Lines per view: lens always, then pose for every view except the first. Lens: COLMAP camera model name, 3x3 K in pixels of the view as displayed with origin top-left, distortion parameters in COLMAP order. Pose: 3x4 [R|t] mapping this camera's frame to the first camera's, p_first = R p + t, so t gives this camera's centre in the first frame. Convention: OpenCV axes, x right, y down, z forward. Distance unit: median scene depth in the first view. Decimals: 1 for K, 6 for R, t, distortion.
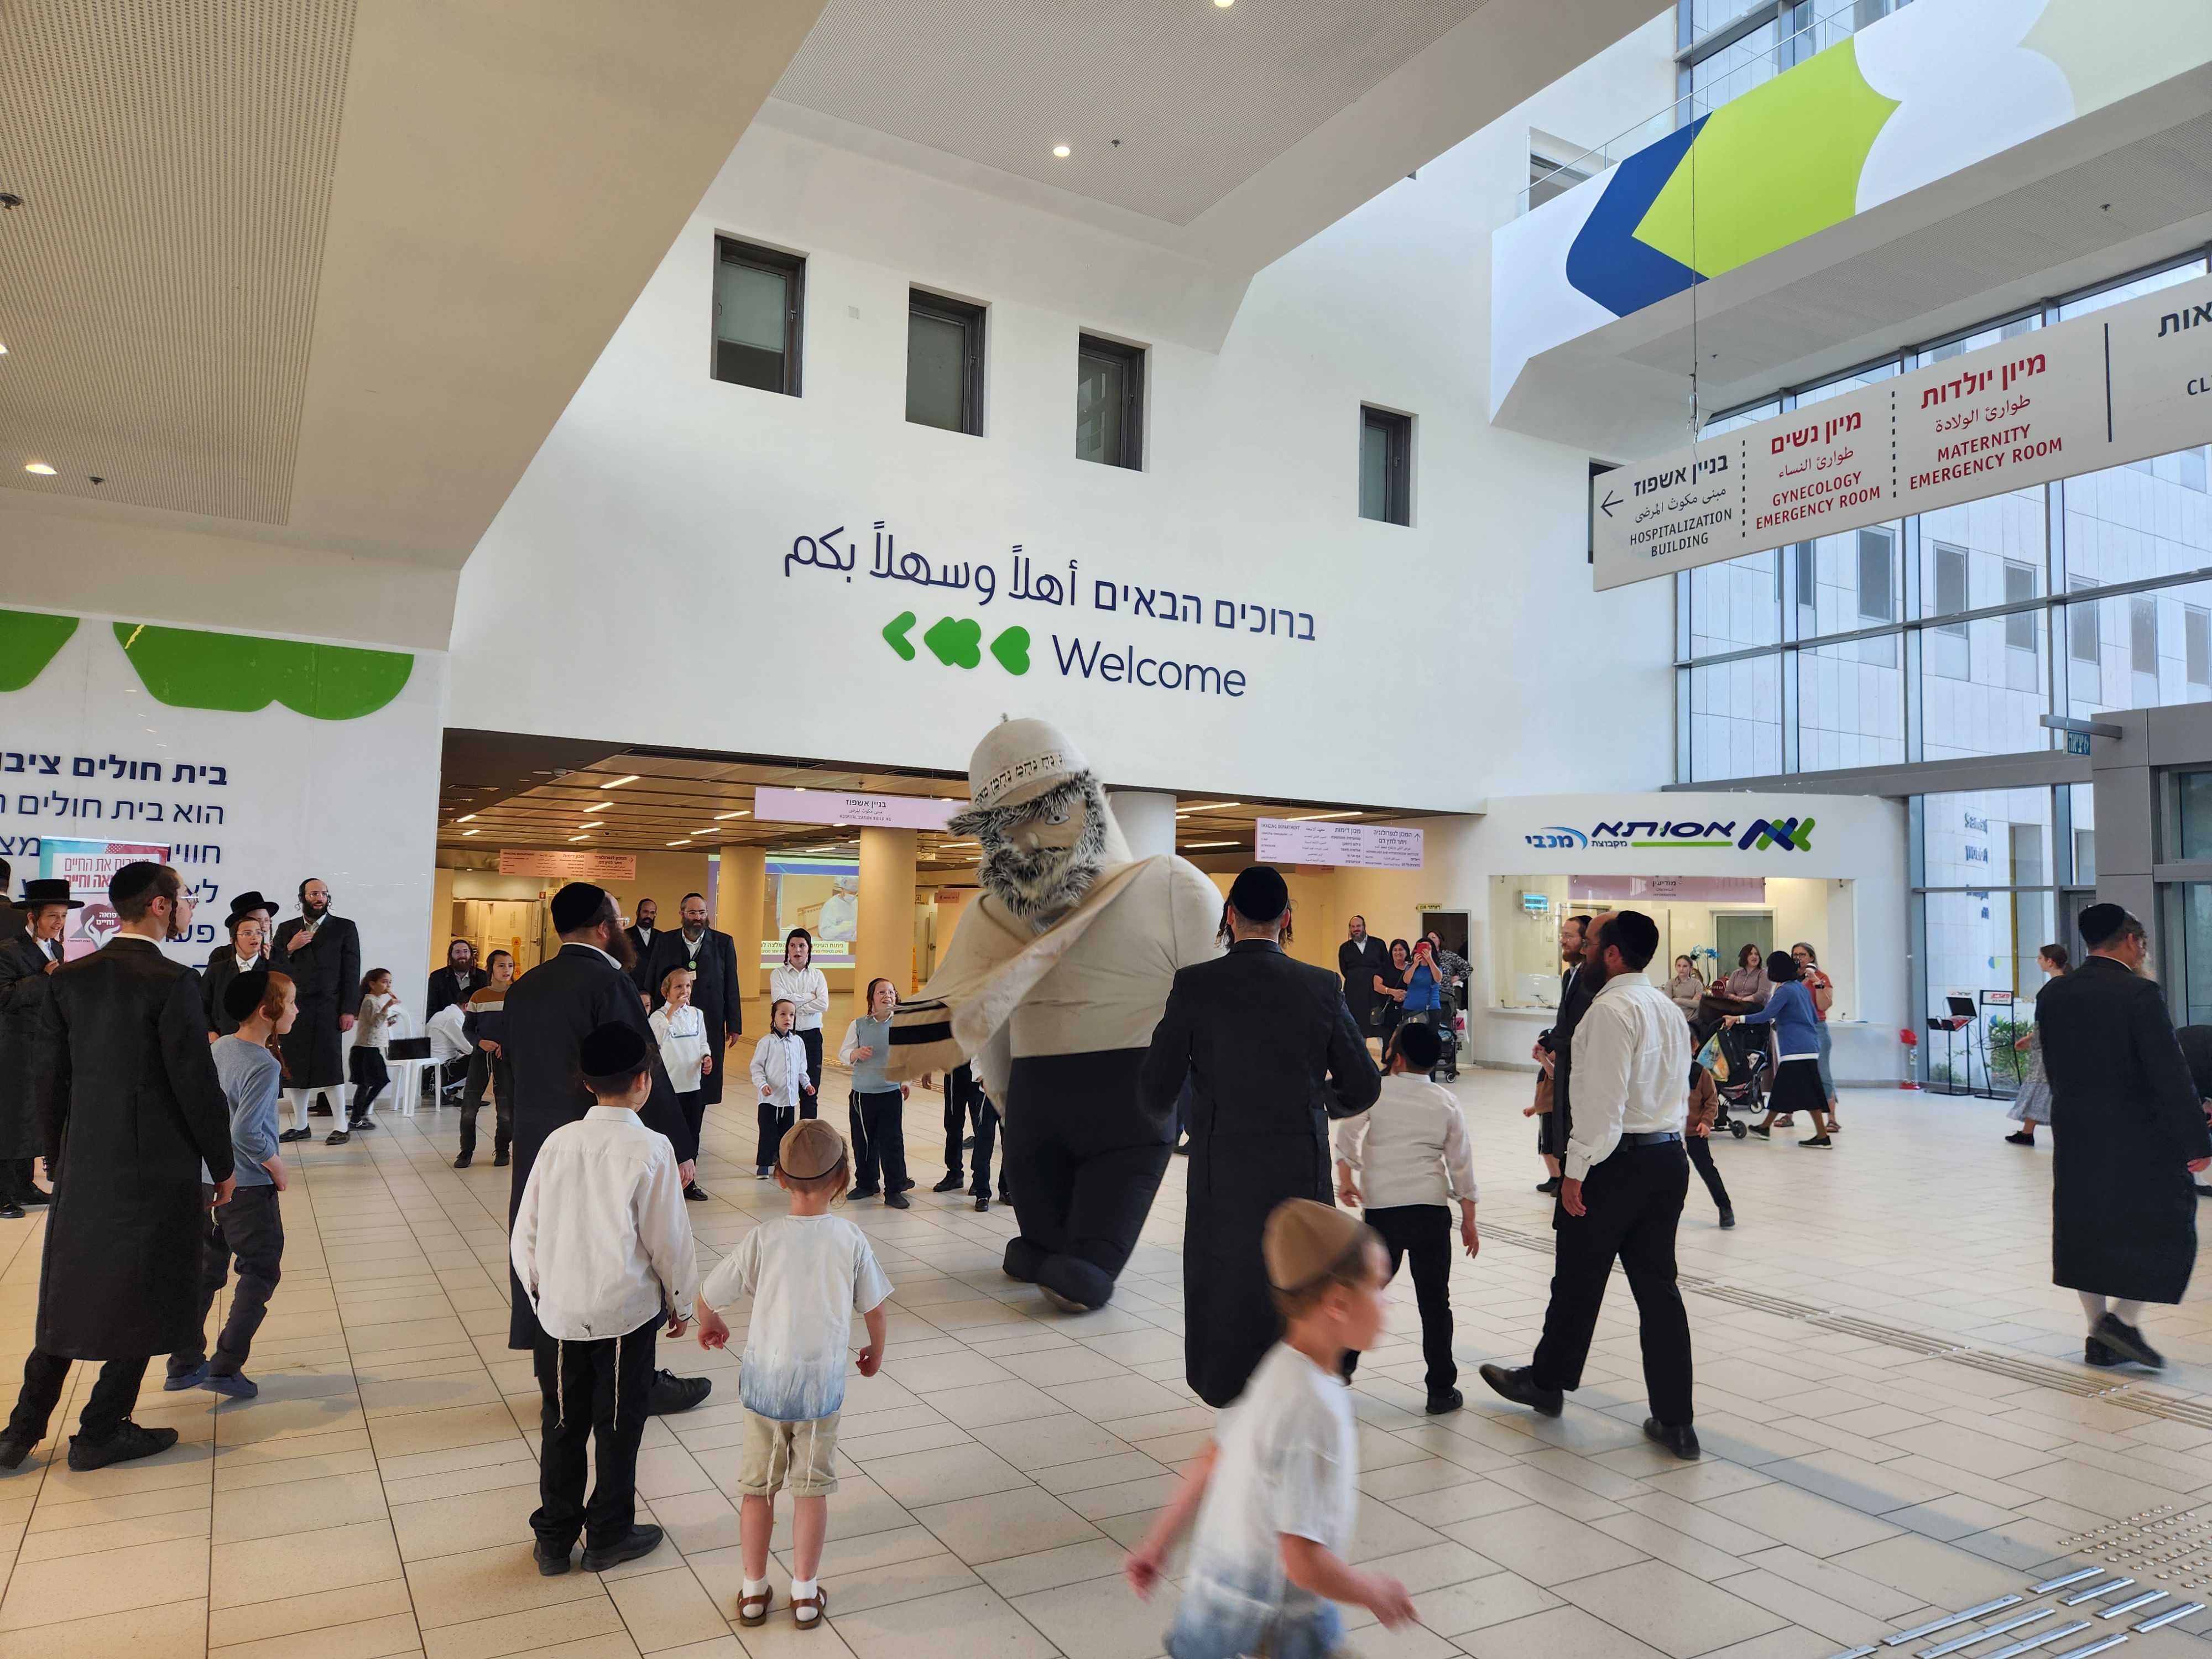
lens RADIAL K [[1464.7, 0, 1106.0], [0, 1464.7, 829.5], [0, 0, 1]] dist [0.077044, -0.060634]
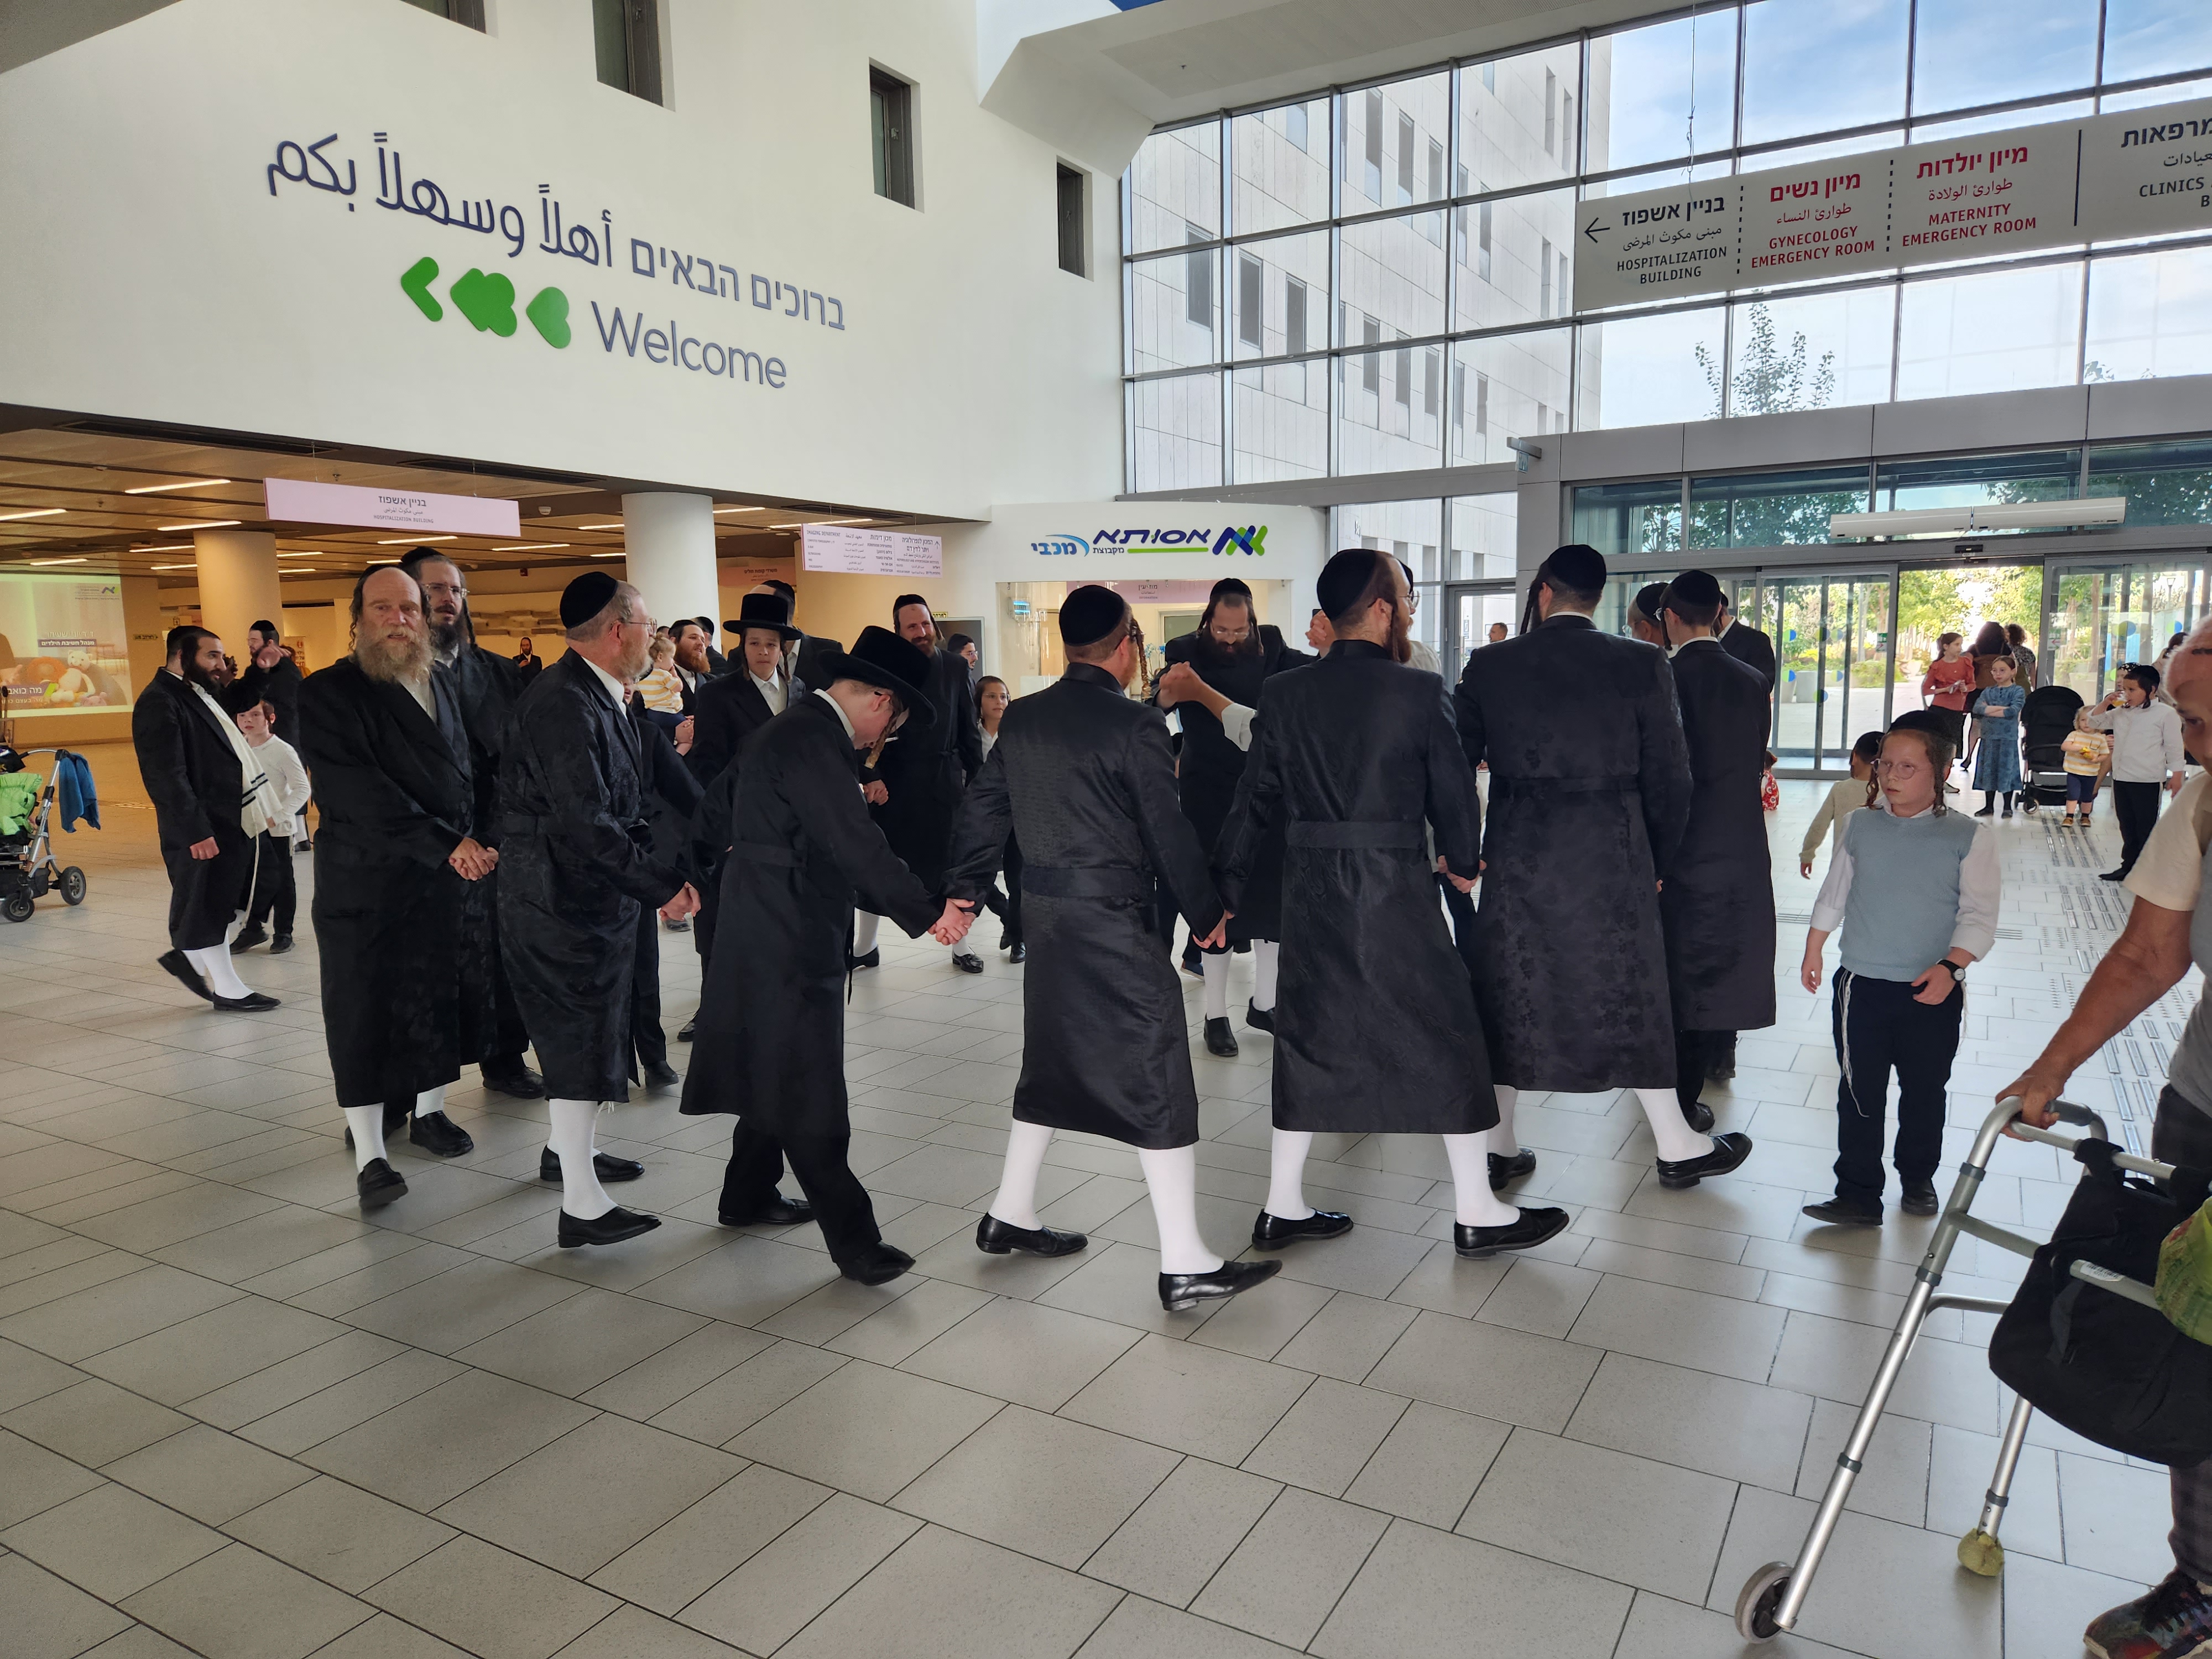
lens RADIAL K [[1478.9, 0, 1114.9], [0, 1478.9, 827.6], [0, 0, 1]] dist [0.073819, -0.061645]
pose [[0.872220, -0.095186, 0.479763, -0.213828], [0.002206, 0.981636, 0.190750, 0.002164], [-0.489109, -0.165317, 0.856412, 0.050643]]
